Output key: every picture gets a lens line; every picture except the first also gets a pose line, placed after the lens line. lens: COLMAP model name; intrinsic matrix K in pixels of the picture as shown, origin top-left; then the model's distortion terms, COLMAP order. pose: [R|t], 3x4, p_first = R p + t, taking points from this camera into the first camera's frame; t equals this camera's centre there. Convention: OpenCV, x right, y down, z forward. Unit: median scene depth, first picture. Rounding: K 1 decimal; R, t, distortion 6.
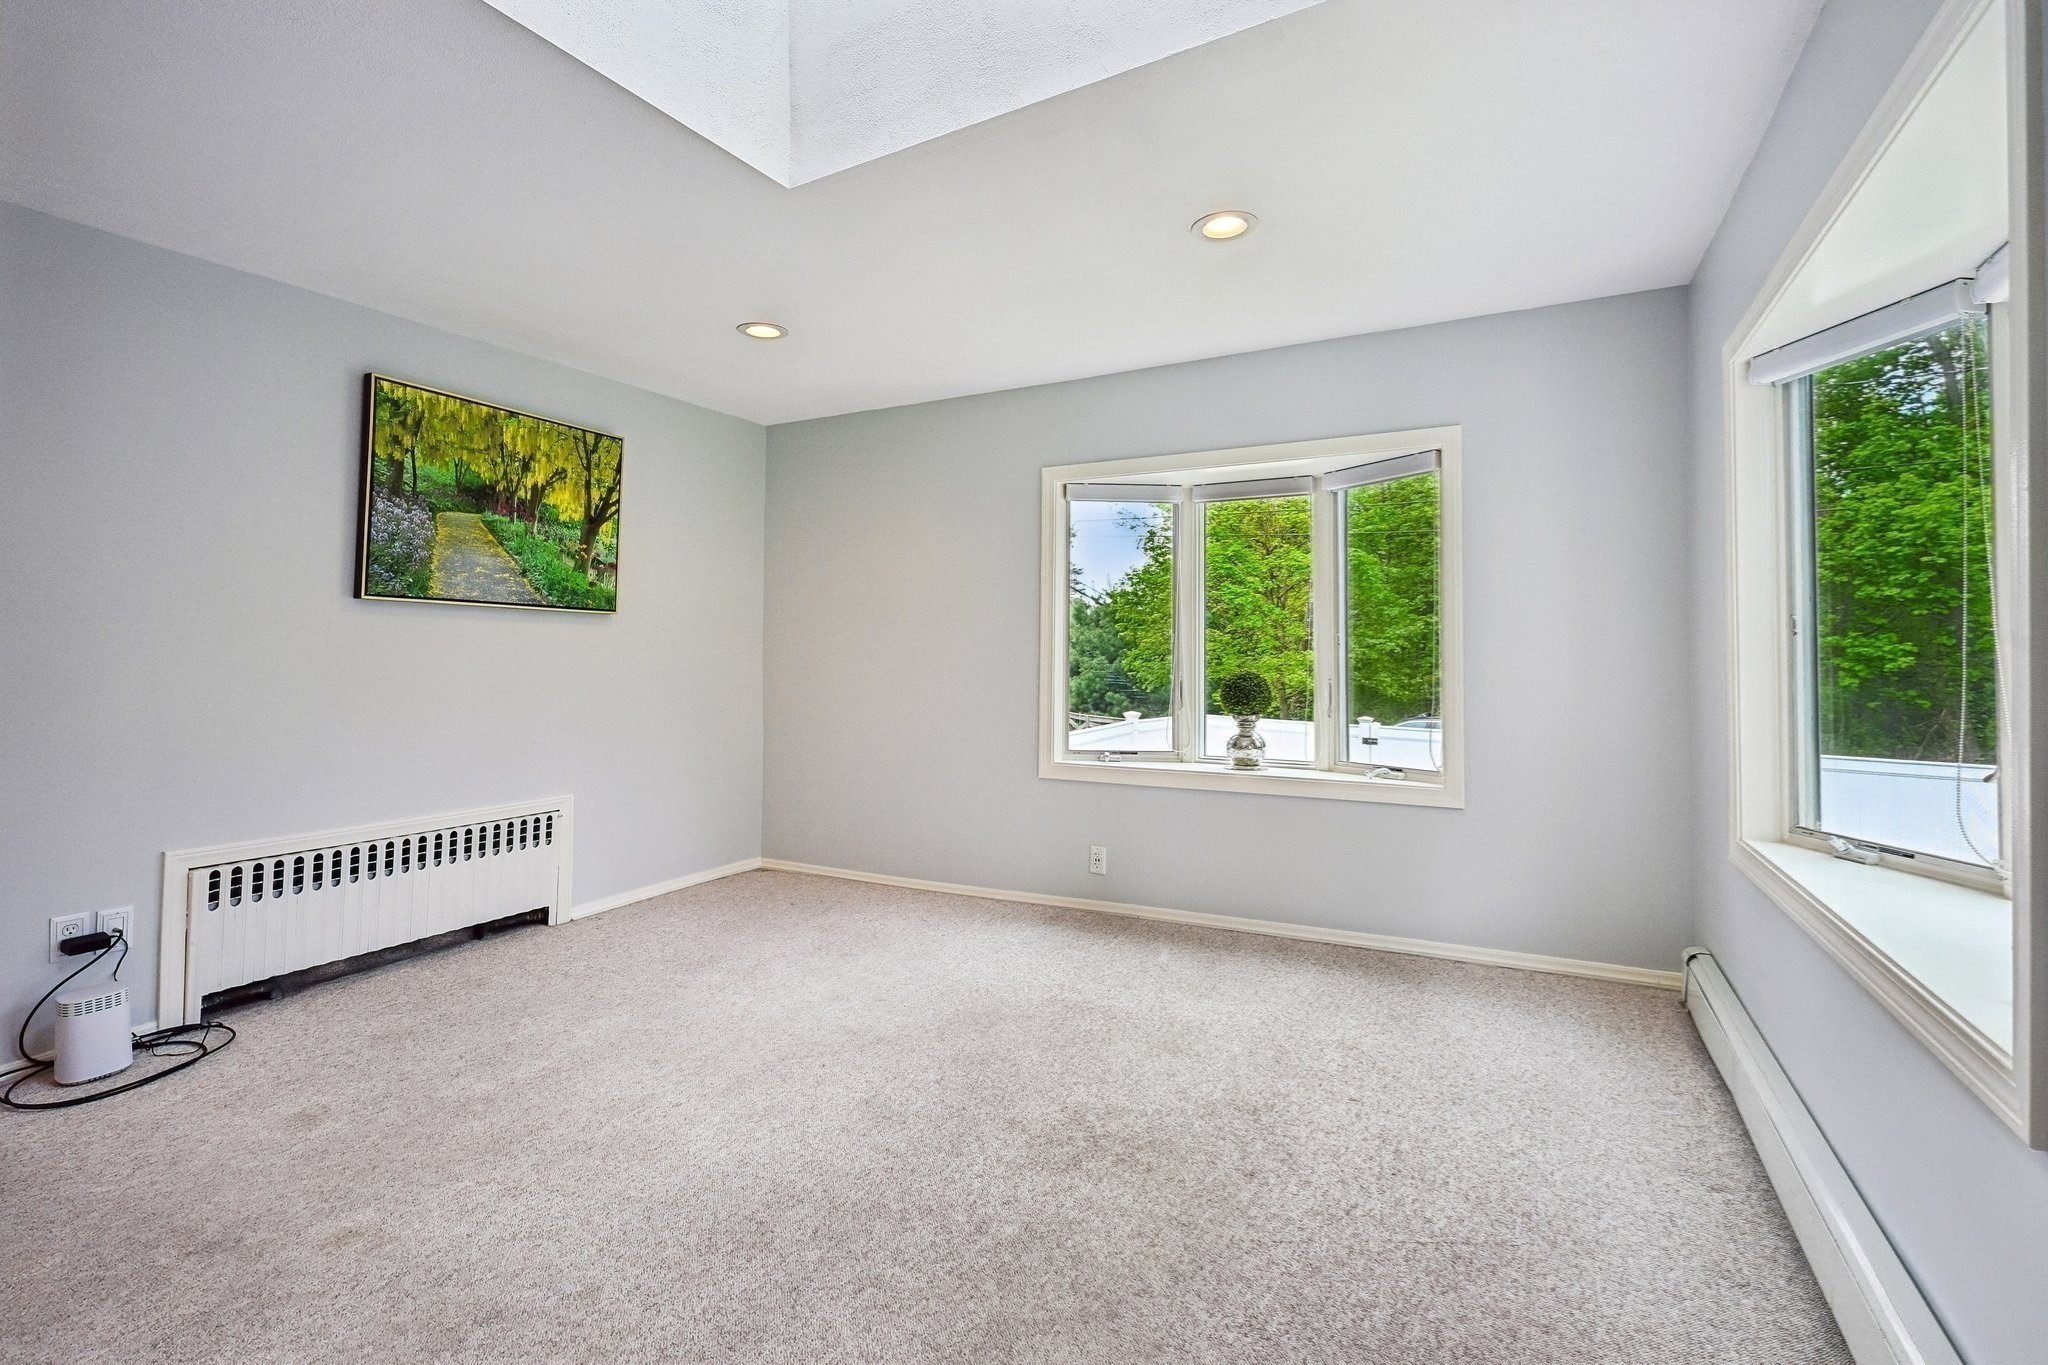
lens RADIAL K [[928.6, 0, 1013.5], [0, 928.6, 650.8], [0, 0, 1]] dist [-0.002304, -0.000041]
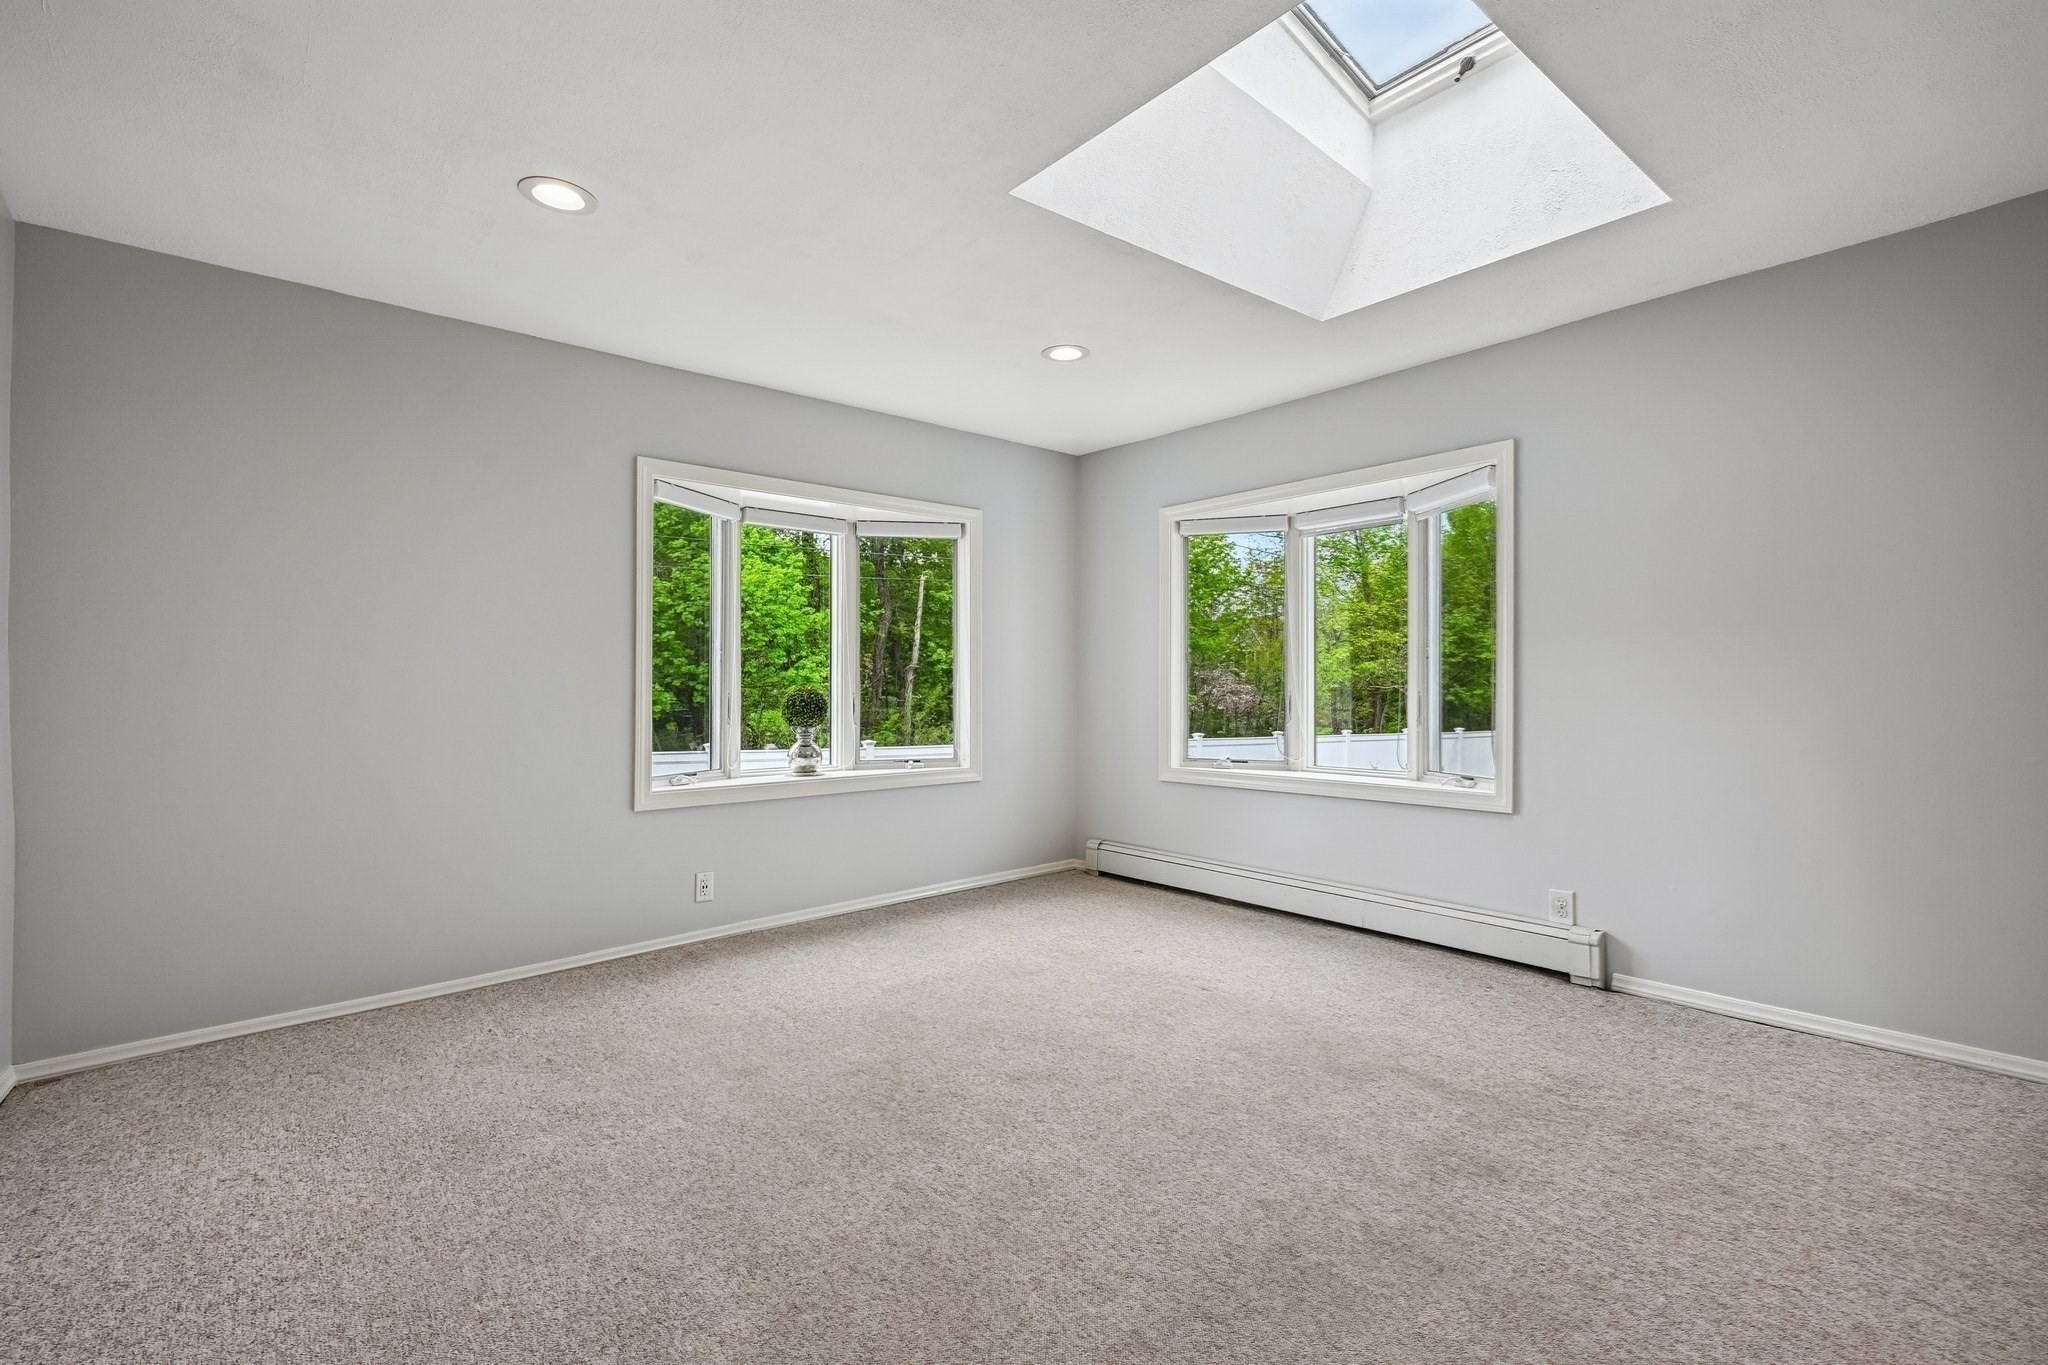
lens RADIAL K [[915.6, 0, 1024.0], [0, 915.6, 682.5], [0, 0, 1]] dist [0.000083, -0.000590]
pose [[0.366669, -0.004802, 0.930339, -0.847368], [0.000625, 0.999988, 0.004915, 0.012756], [-0.930351, -0.001221, 0.366668, 0.443290]]
